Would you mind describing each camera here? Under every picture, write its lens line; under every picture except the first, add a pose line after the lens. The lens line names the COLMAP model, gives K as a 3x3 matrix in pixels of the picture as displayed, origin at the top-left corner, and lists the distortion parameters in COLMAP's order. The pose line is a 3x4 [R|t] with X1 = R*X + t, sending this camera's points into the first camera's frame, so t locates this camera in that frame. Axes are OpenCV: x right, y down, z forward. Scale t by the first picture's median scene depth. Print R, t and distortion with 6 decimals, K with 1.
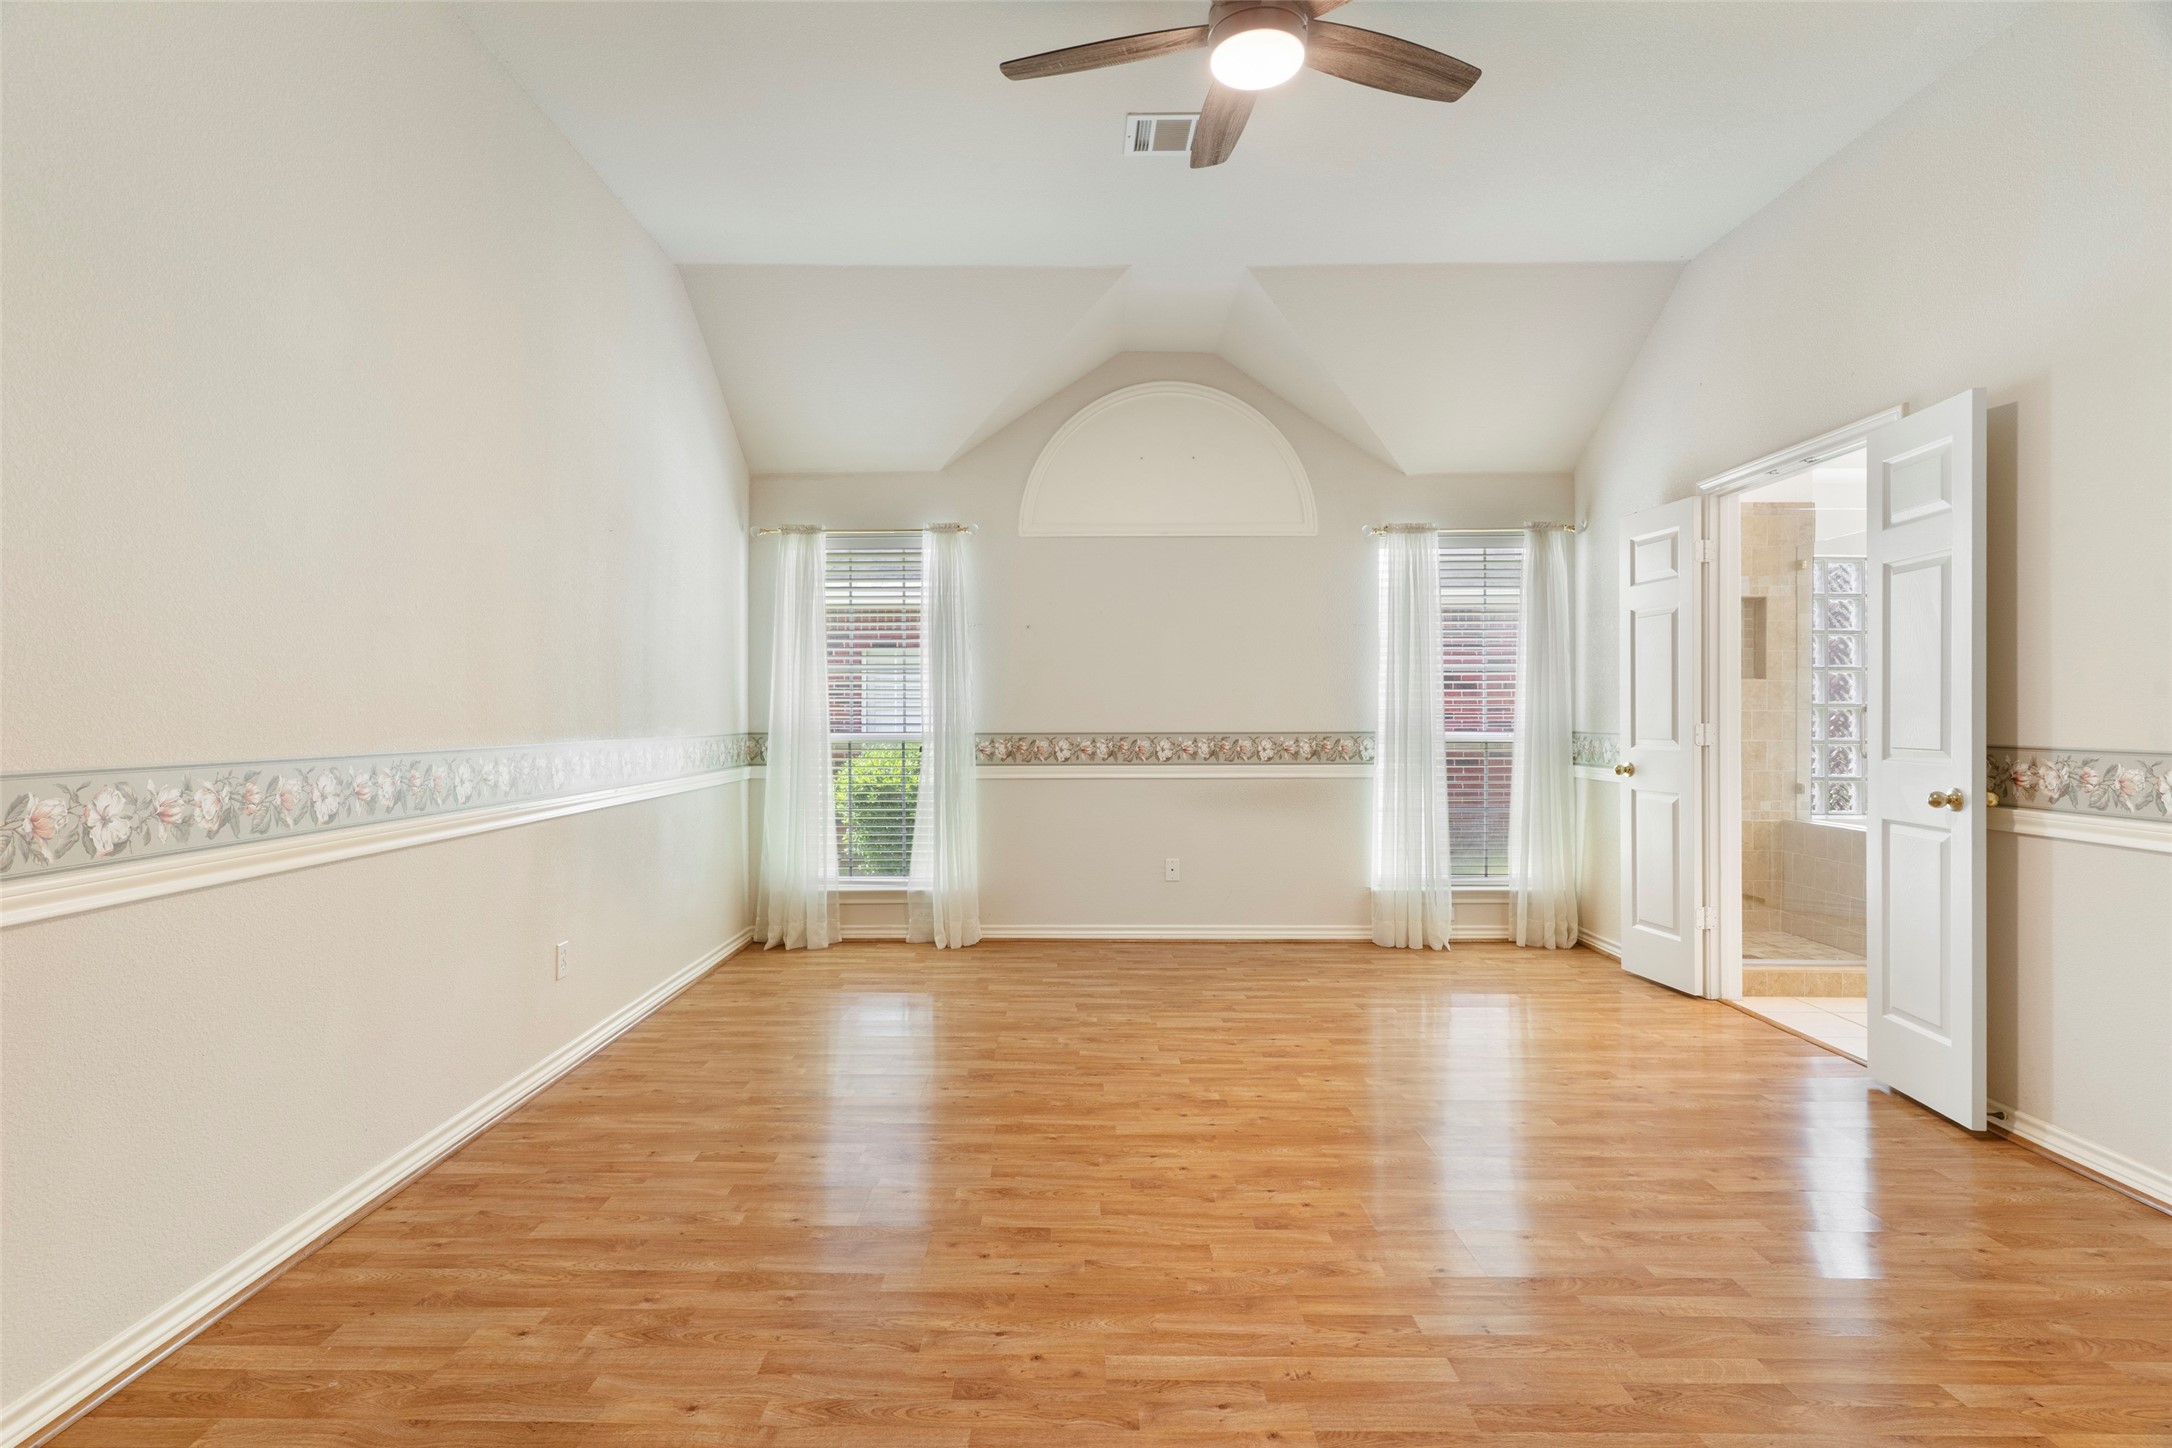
lens RADIAL K [[1039.5, 0, 1079.4], [0, 1039.5, 711.3], [0, 0, 1]] dist [0.000358, 0.001274]
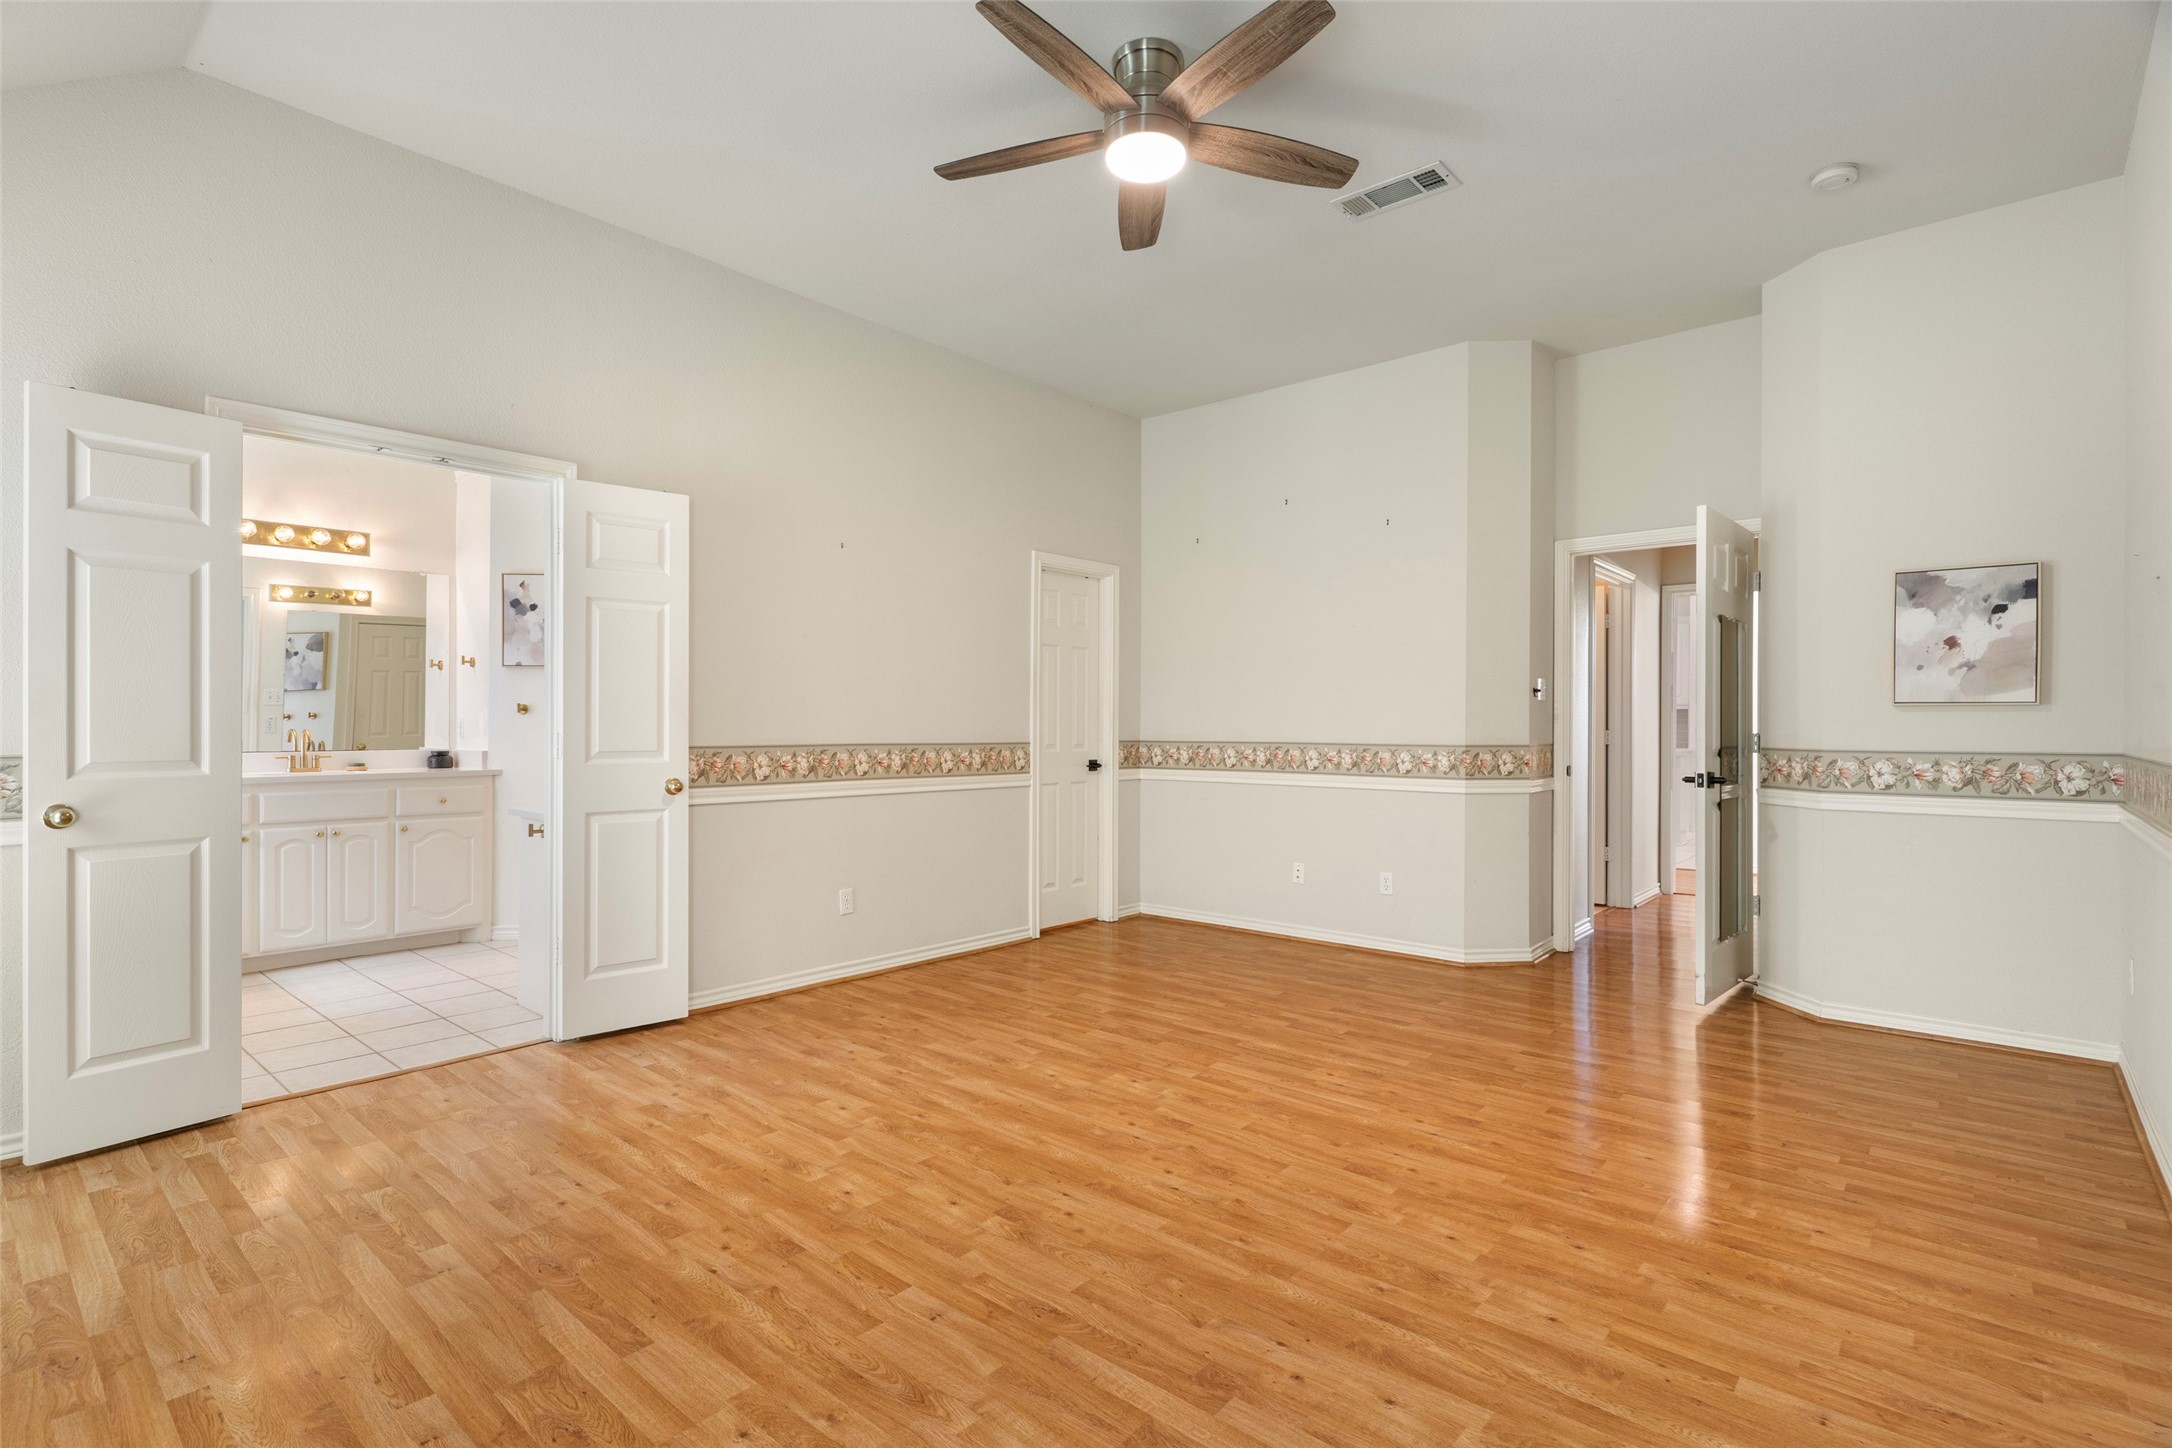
lens RADIAL K [[1039.5, 0, 1071.9], [0, 1039.5, 733.8], [0, 0, 1]] dist [0.000358, 0.001274]
pose [[-0.750288, -0.006277, 0.661082, -0.490998], [-0.003335, 0.999978, 0.005710, 0.006727], [-0.661103, 0.002079, -0.750292, 1.799734]]
